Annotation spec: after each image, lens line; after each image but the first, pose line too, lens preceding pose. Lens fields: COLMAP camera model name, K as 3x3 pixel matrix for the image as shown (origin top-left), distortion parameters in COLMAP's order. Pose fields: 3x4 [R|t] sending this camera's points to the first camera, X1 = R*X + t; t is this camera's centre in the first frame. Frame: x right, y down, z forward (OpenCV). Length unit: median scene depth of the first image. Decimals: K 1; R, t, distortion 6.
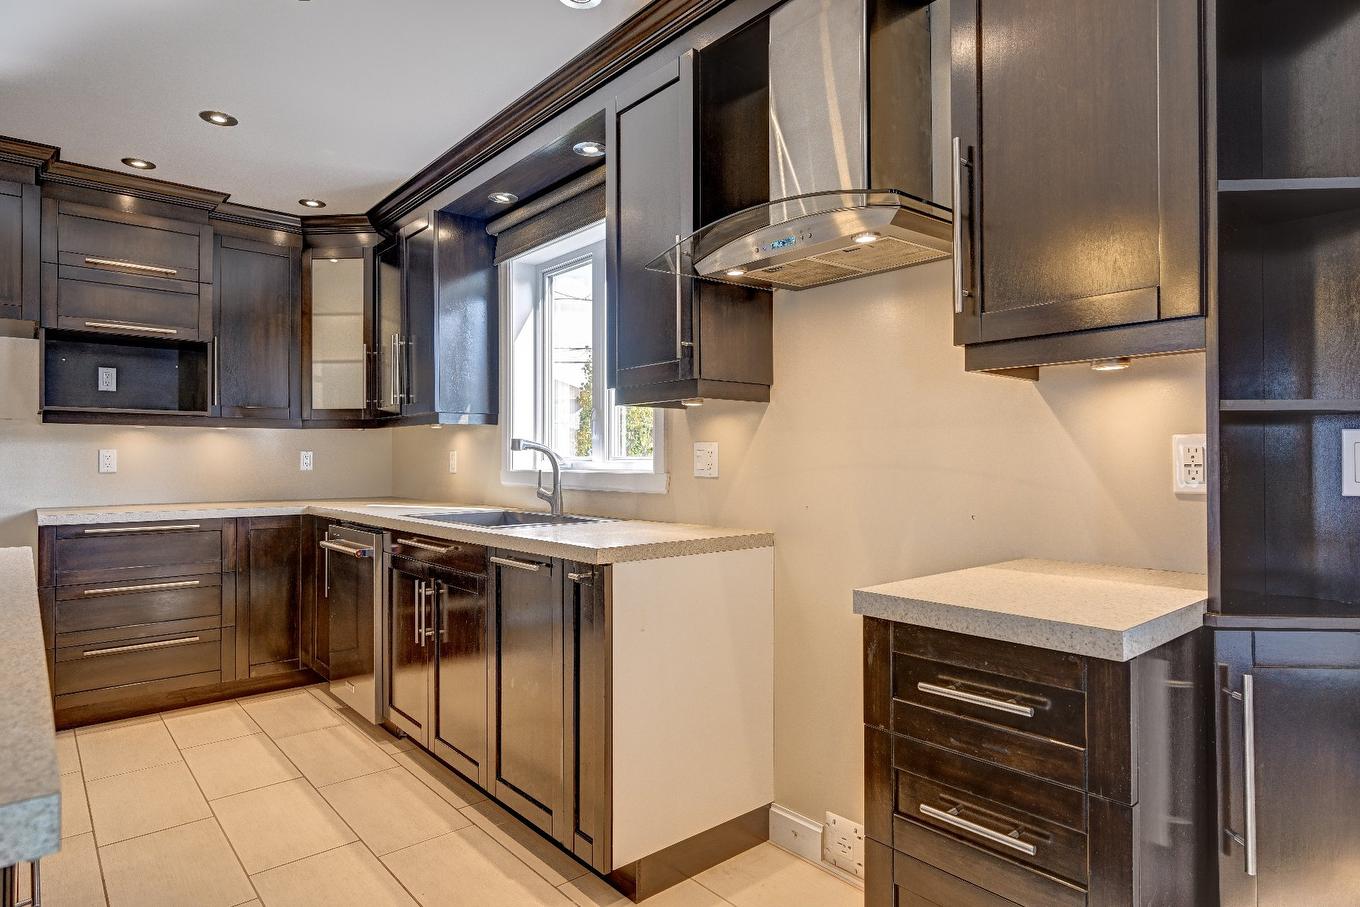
lens RADIAL K [[774.1, 0, 679.2], [0, 774.1, 453.4], [0, 0, 1]] dist [0.008978, 0.001650]
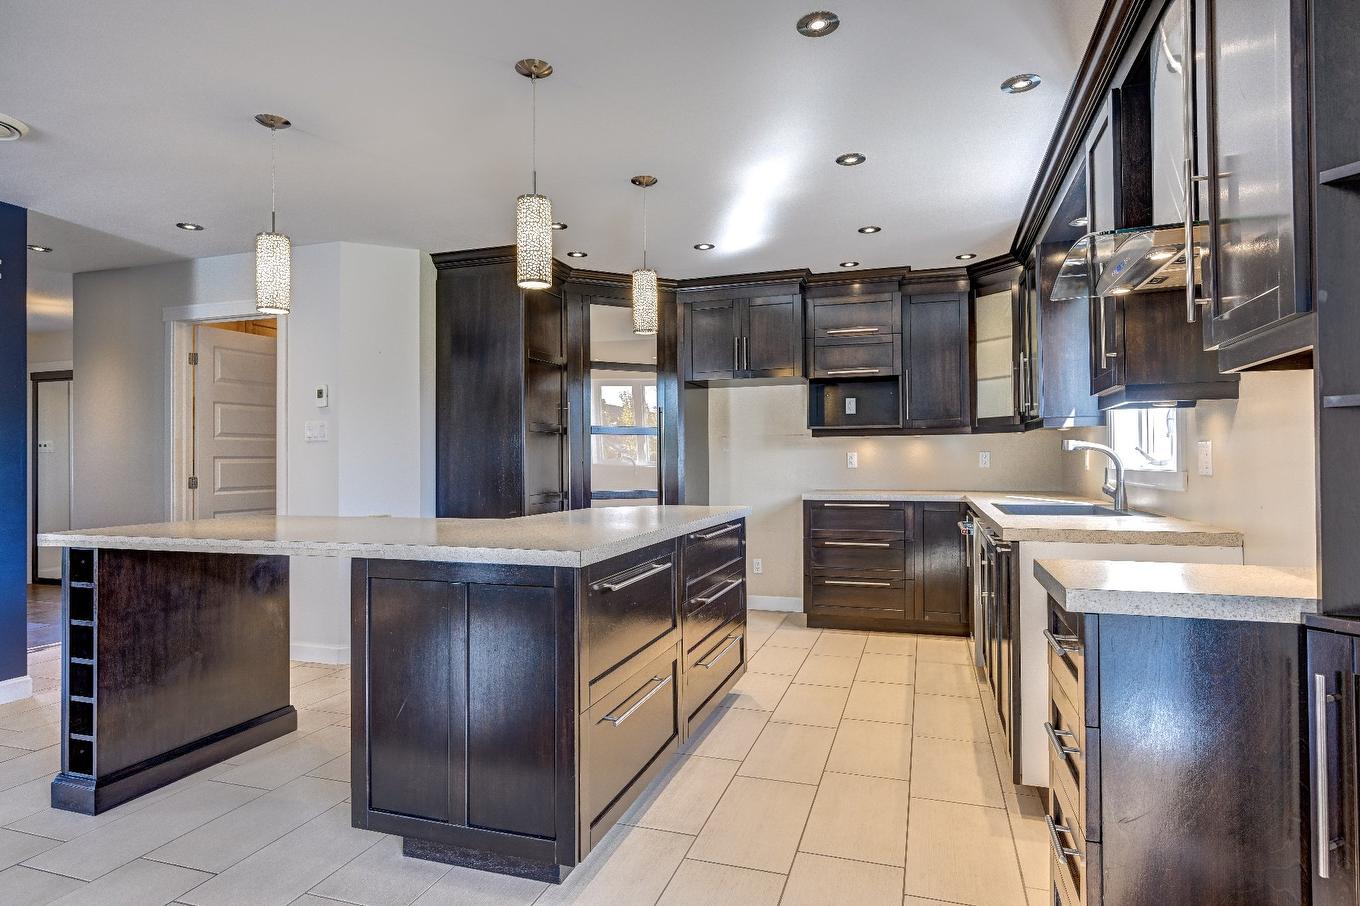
lens RADIAL K [[774.1, 0, 679.0], [0, 774.1, 453.9], [0, 0, 1]] dist [0.008978, 0.001650]
pose [[0.525637, -0.009538, -0.850655, 0.373244], [0.011592, 0.999925, -0.004049, -0.000620], [0.850630, -0.007732, 0.525708, -0.071921]]
